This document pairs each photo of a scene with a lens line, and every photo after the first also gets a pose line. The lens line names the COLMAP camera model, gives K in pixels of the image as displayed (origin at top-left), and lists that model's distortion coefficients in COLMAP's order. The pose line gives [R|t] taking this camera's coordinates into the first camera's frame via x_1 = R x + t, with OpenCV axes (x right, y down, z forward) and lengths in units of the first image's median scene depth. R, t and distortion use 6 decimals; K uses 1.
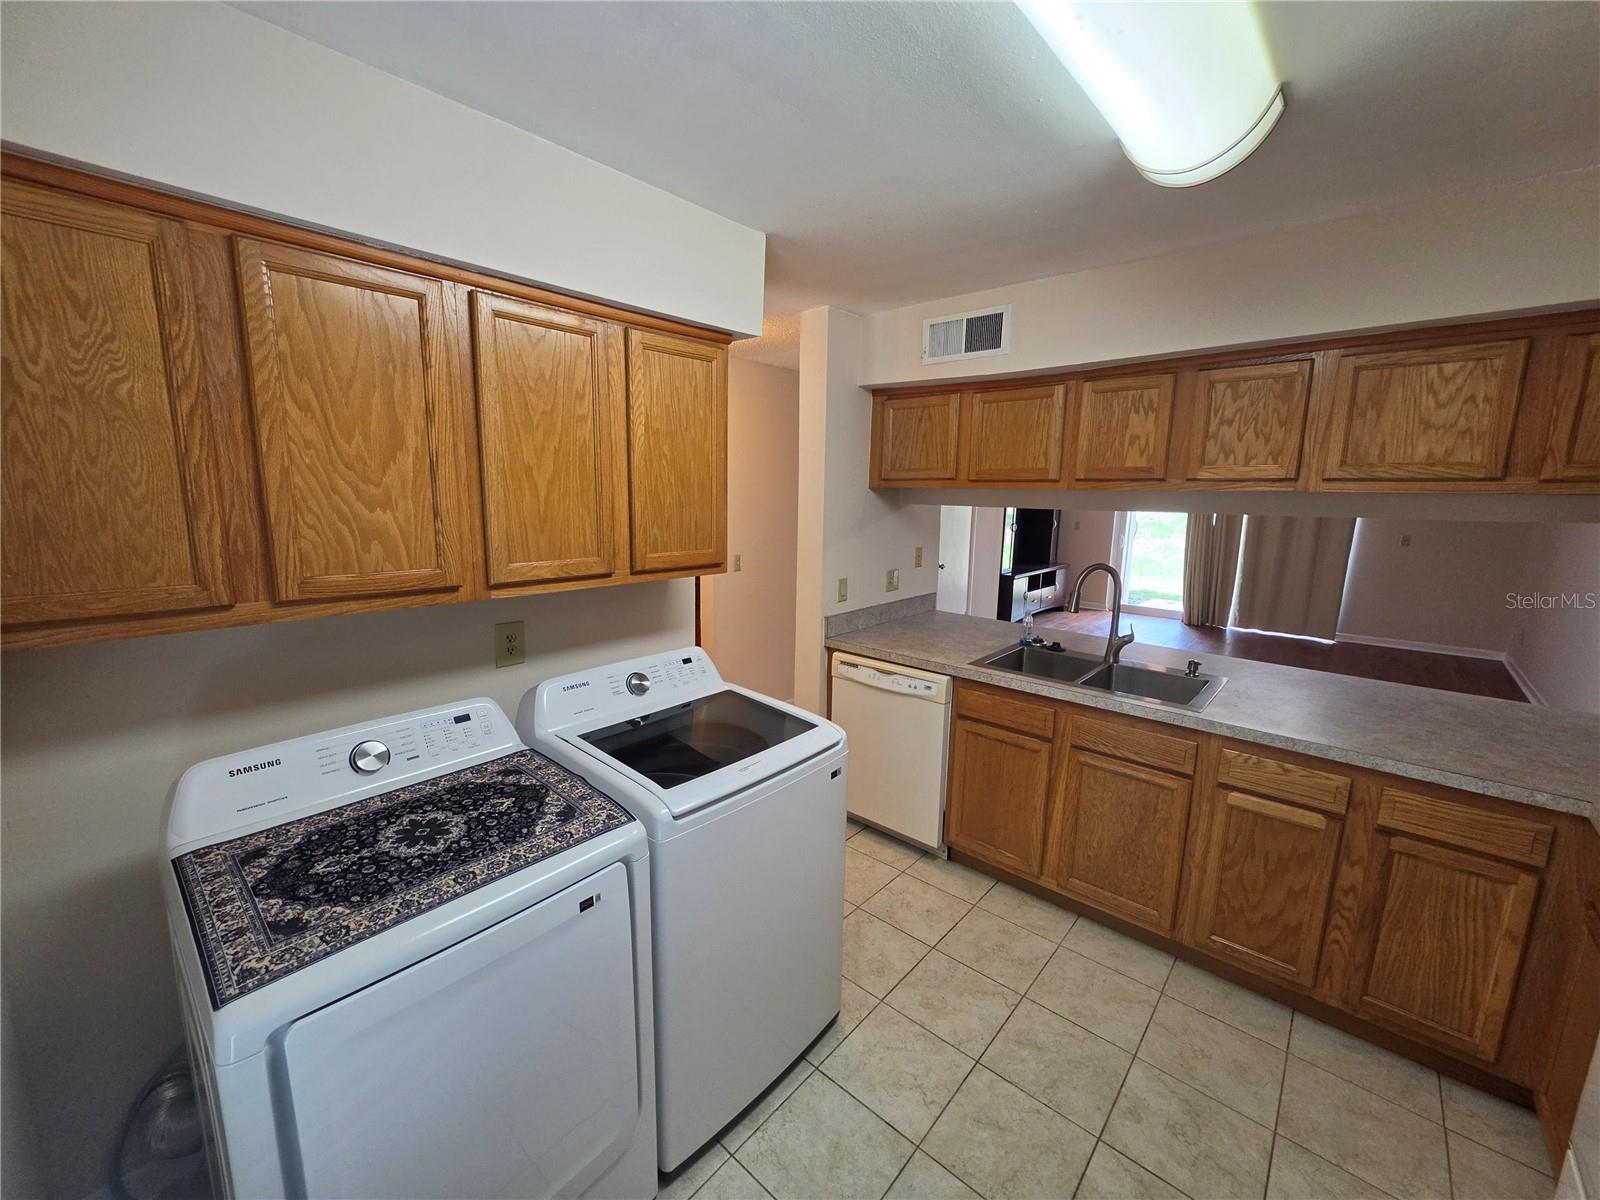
lens RADIAL K [[647.6, 0, 771.9], [0, 647.6, 596.7], [0, 0, 1]] dist [0.003337, -0.000436]
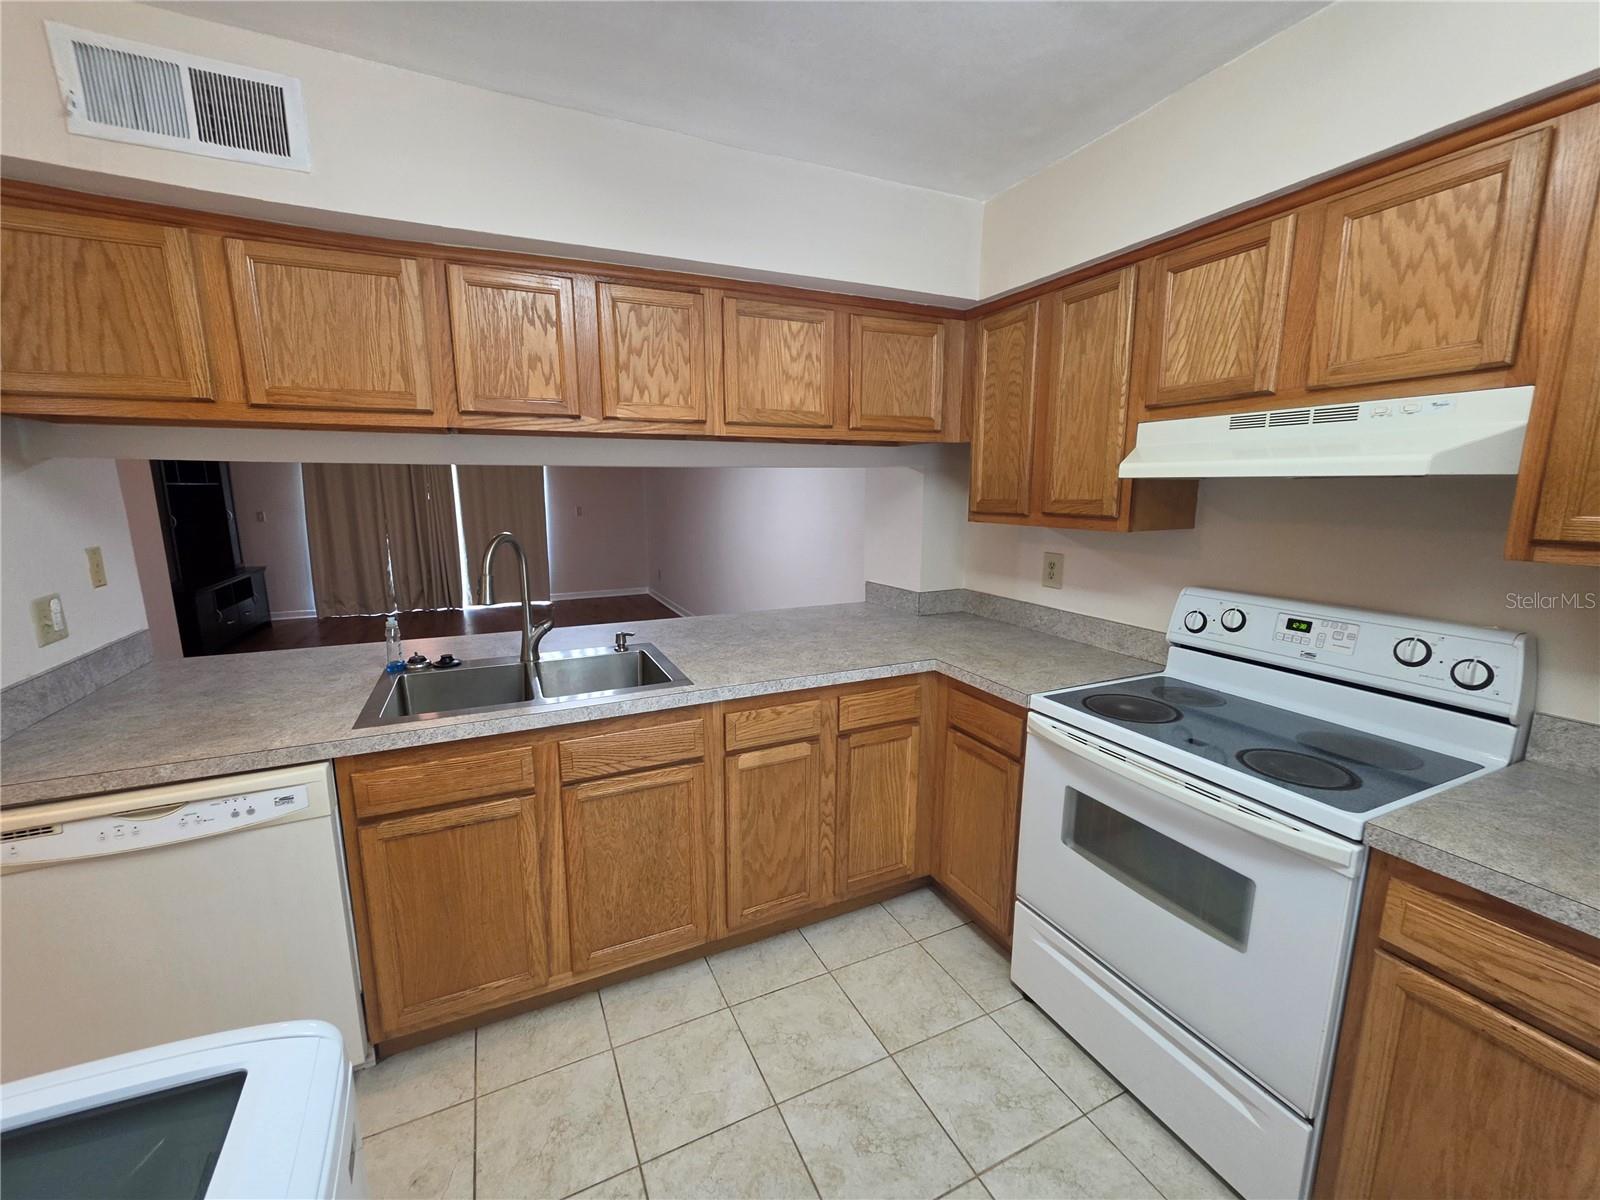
lens RADIAL K [[647.6, 0, 793.3], [0, 647.6, 600.4], [0, 0, 1]] dist [0.003337, -0.000436]
pose [[0.373386, -0.174587, 0.911099, -0.062997], [0.160886, 0.979435, 0.121748, -0.016251], [-0.913618, 0.101124, 0.393796, 0.499803]]
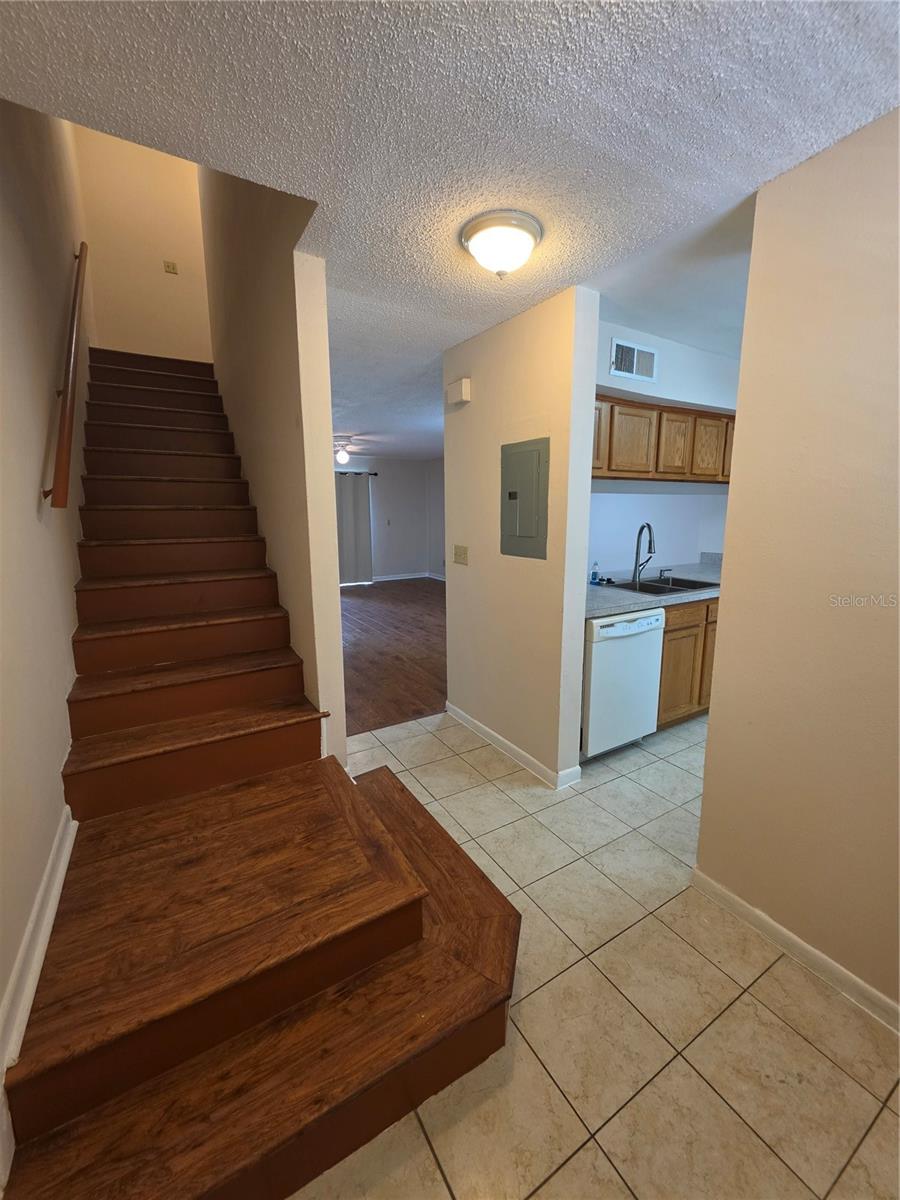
lens RADIAL K [[485.7, 0, 452.0], [0, 485.7, 587.7], [0, 0, 1]] dist [0.003337, -0.000436]
pose [[0.270787, -0.169650, 0.947572, -1.023181], [0.165796, 0.977858, 0.127692, -0.158308], [-0.948254, 0.122526, 0.292919, 1.346437]]
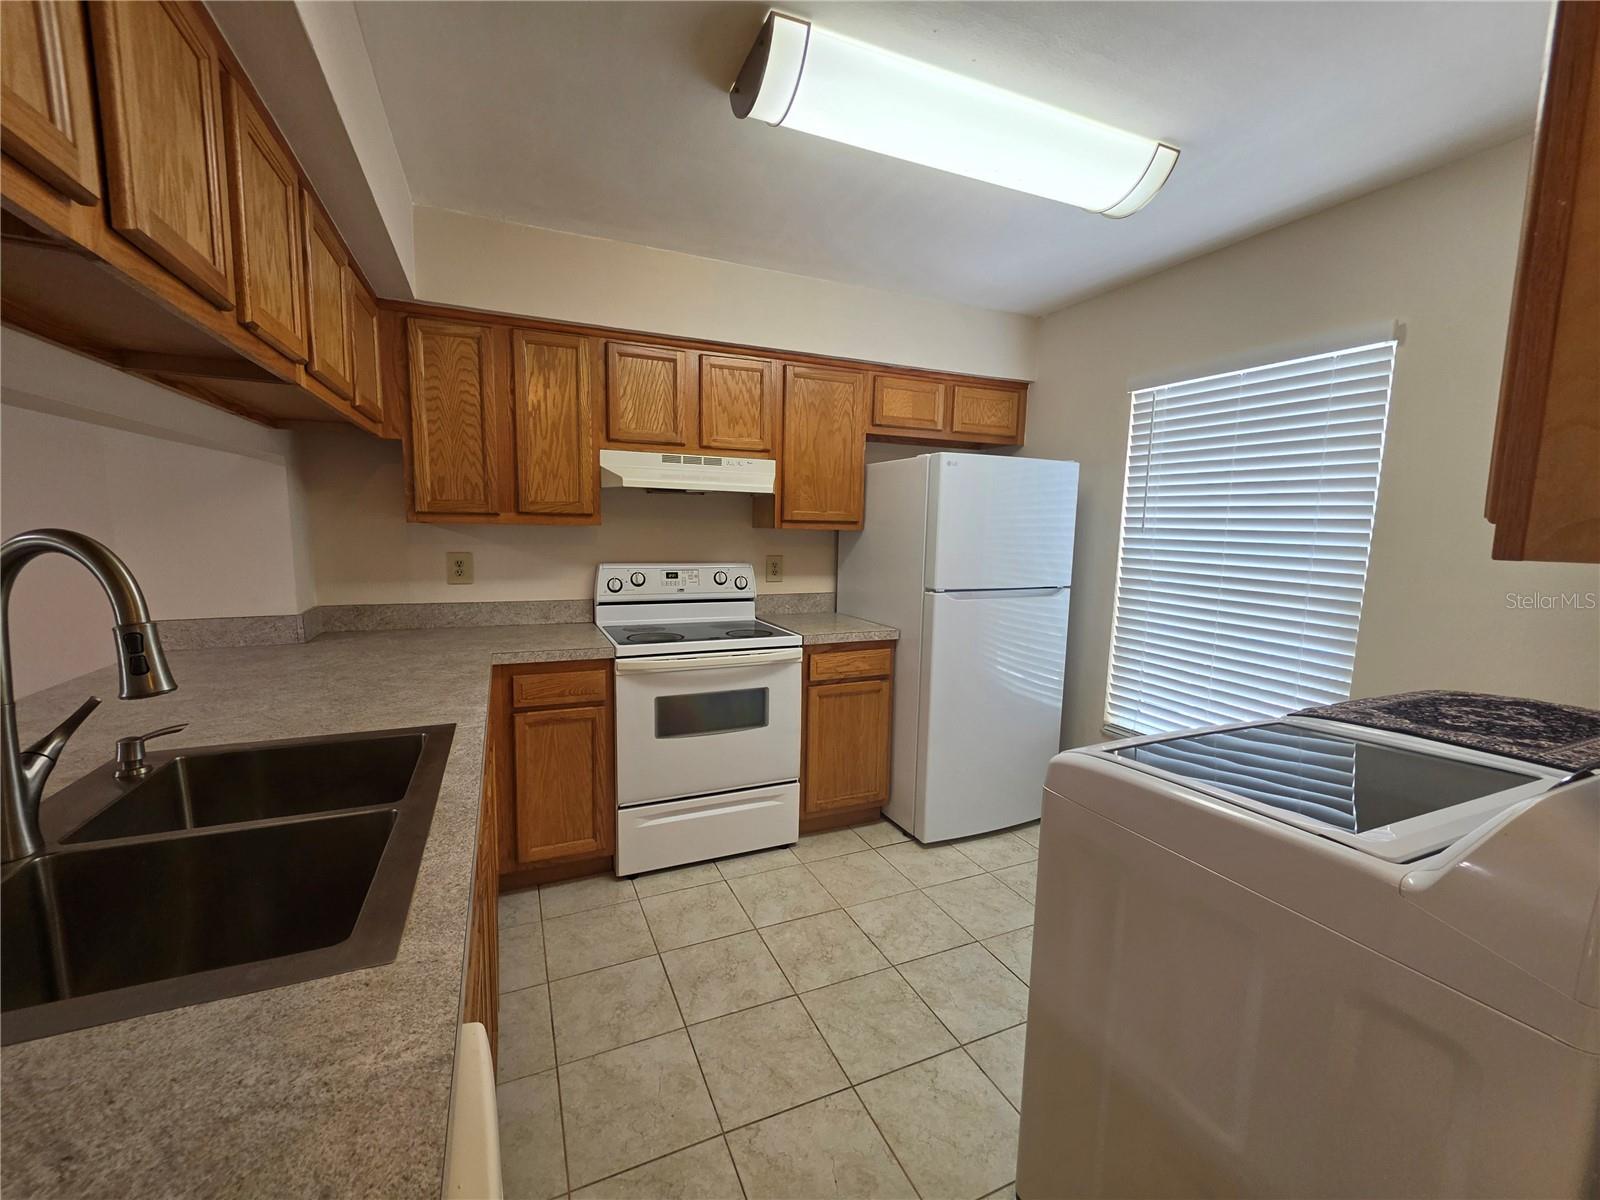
lens RADIAL K [[647.6, 0, 773.7], [0, 647.6, 601.2], [0, 0, 1]] dist [0.003337, -0.000436]
pose [[-0.913597, -0.075524, 0.399545, 0.105200], [0.039214, 0.961655, 0.271445, -0.106690], [-0.404725, 0.263659, -0.875604, 1.372703]]
